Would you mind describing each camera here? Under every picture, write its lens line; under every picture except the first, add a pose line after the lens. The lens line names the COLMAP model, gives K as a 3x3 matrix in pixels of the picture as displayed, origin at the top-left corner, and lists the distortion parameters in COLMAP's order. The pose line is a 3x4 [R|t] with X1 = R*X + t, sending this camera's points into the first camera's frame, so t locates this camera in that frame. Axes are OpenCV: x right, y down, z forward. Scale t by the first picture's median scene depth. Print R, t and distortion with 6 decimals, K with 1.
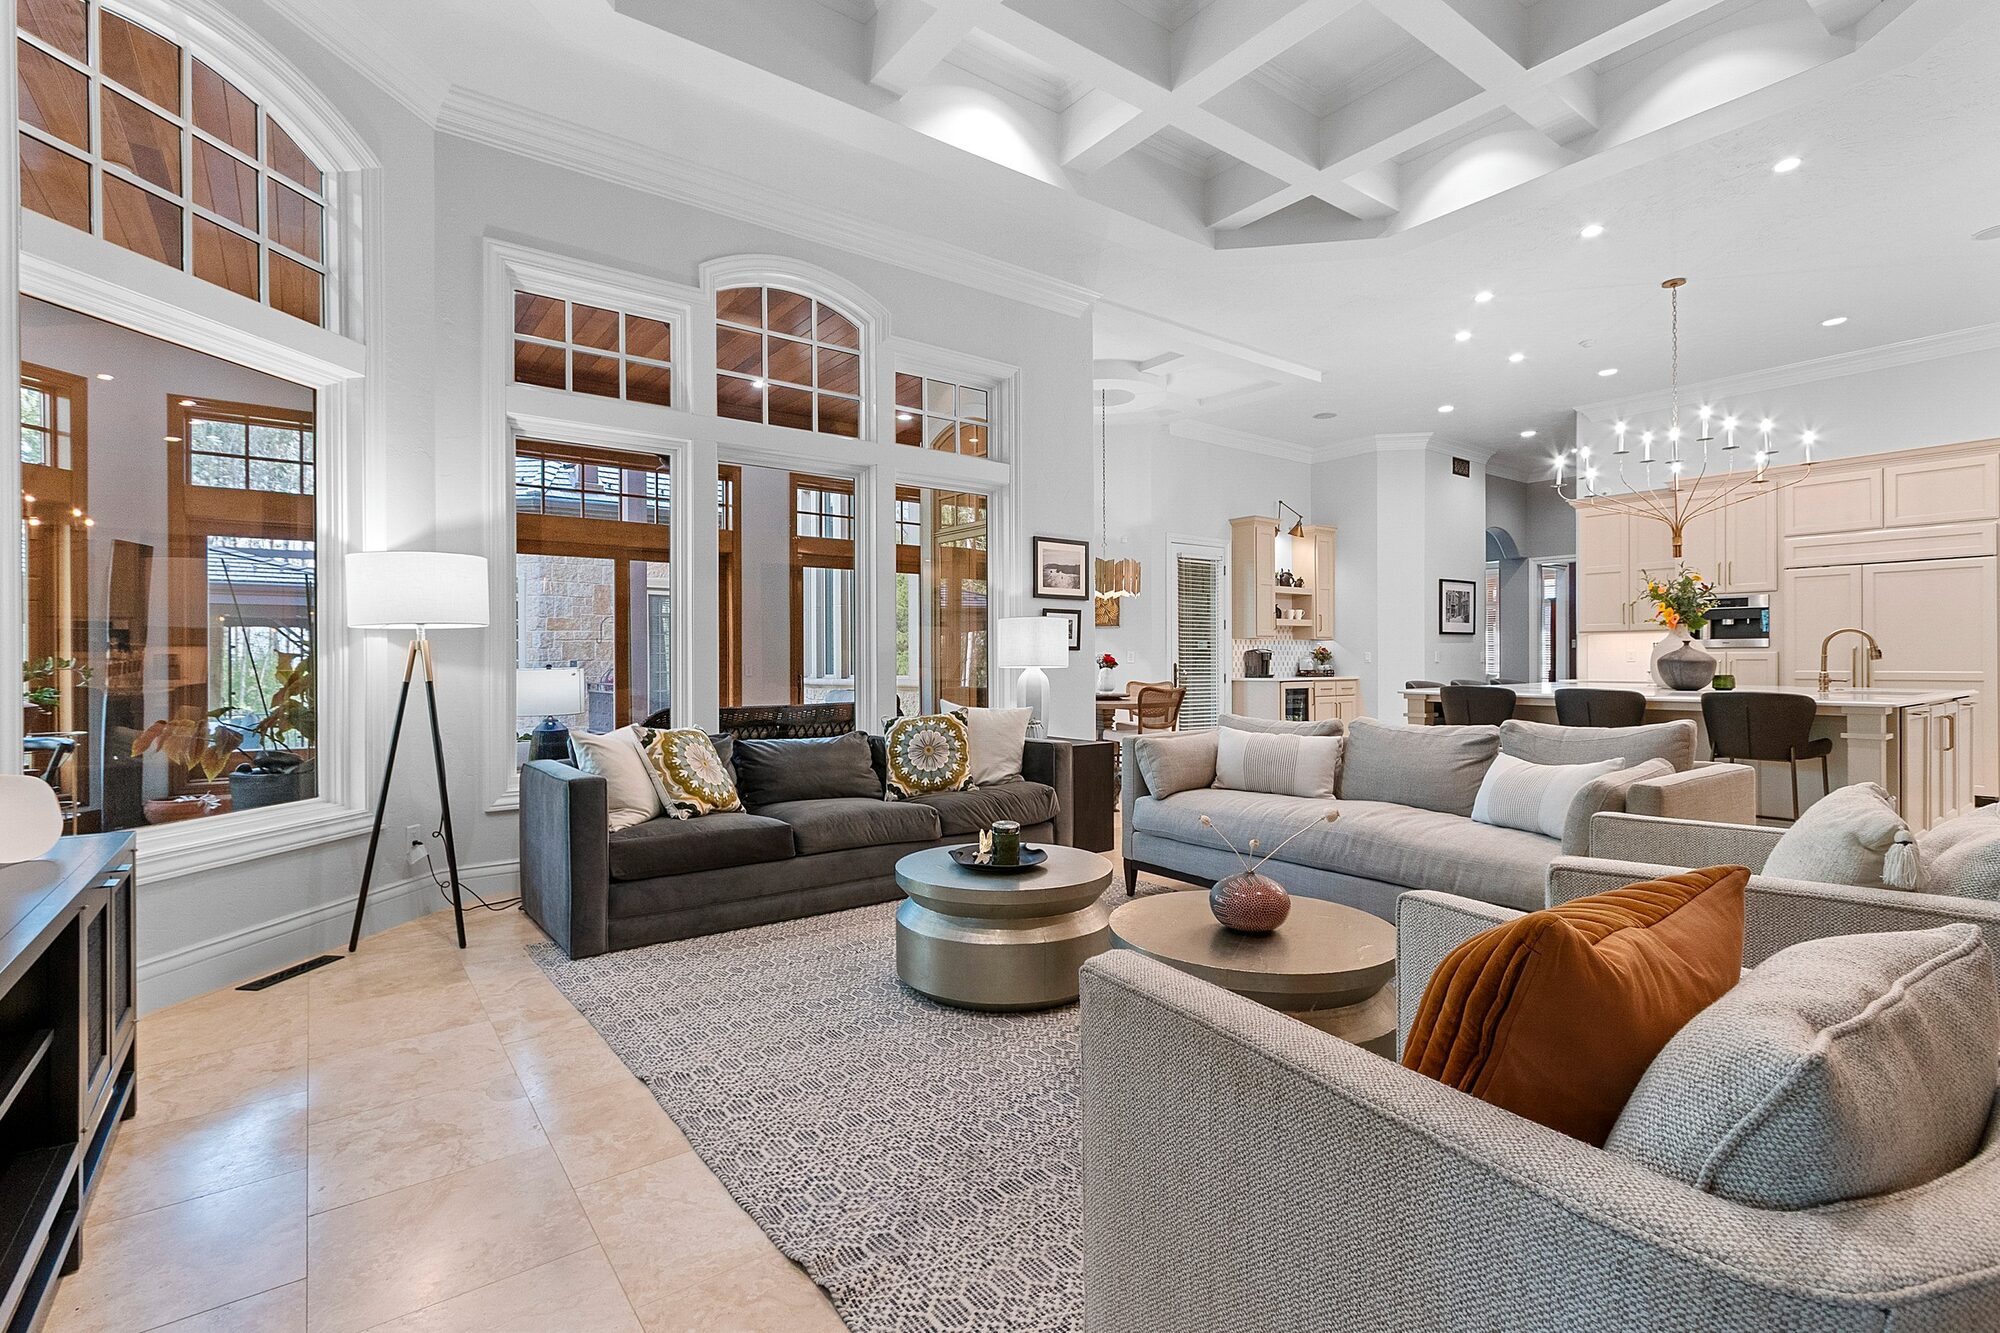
lens RADIAL K [[927.3, 0, 1000.0], [0, 927.3, 666.5], [0, 0, 1]] dist [-0.000762, -0.000063]
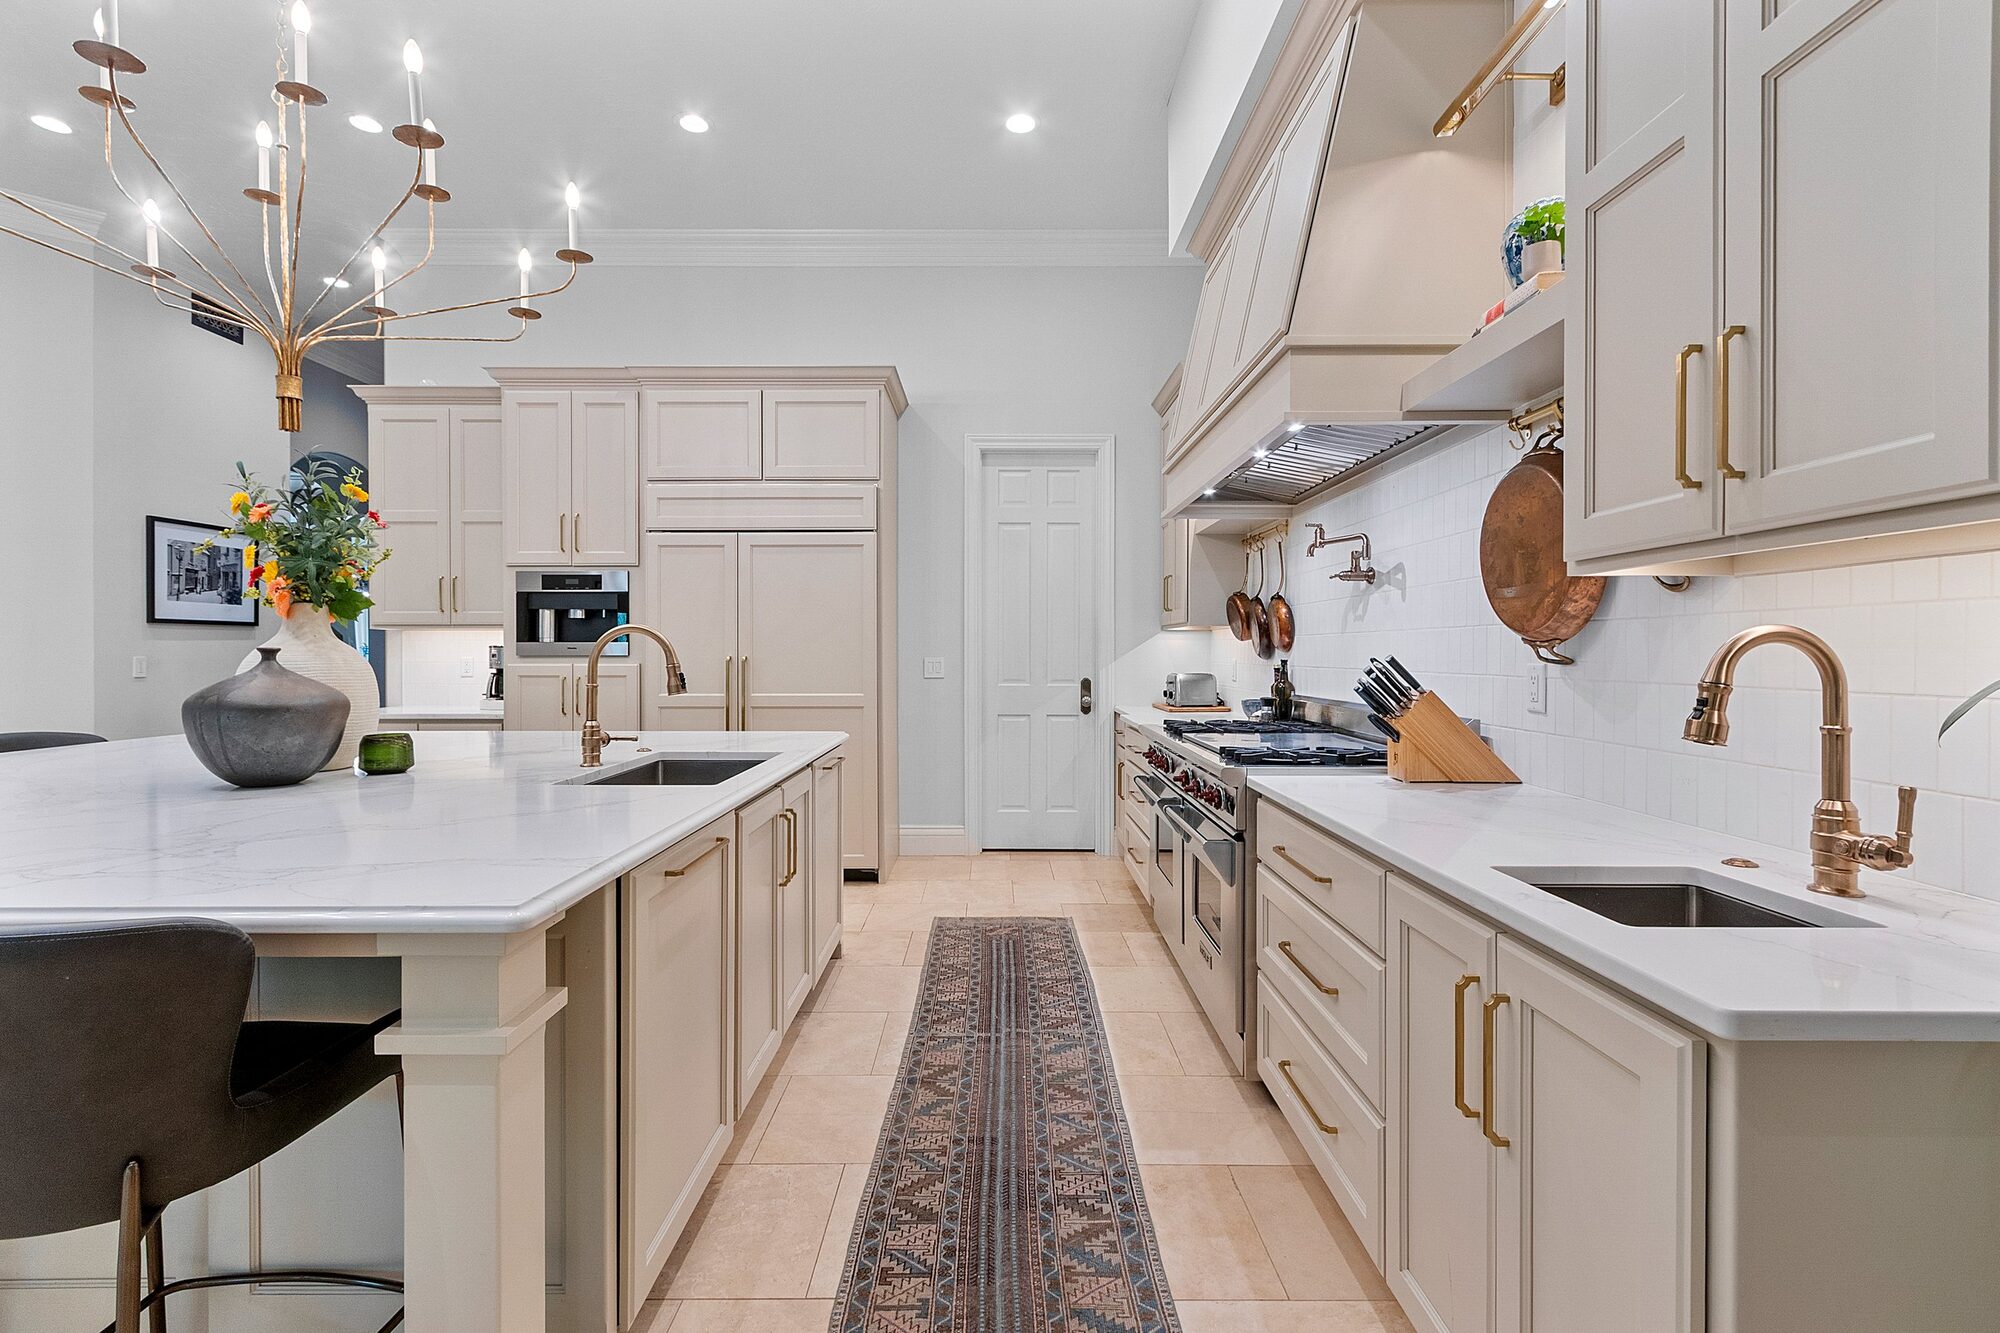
lens RADIAL K [[927.3, 0, 1000.0], [0, 927.3, 666.5], [0, 0, 1]] dist [-0.000762, -0.000063]
pose [[0.598904, -0.002193, 0.800818, 0.472958], [0.000687, 0.999997, 0.002225, -0.015139], [-0.800820, -0.000783, 0.598904, 0.420483]]
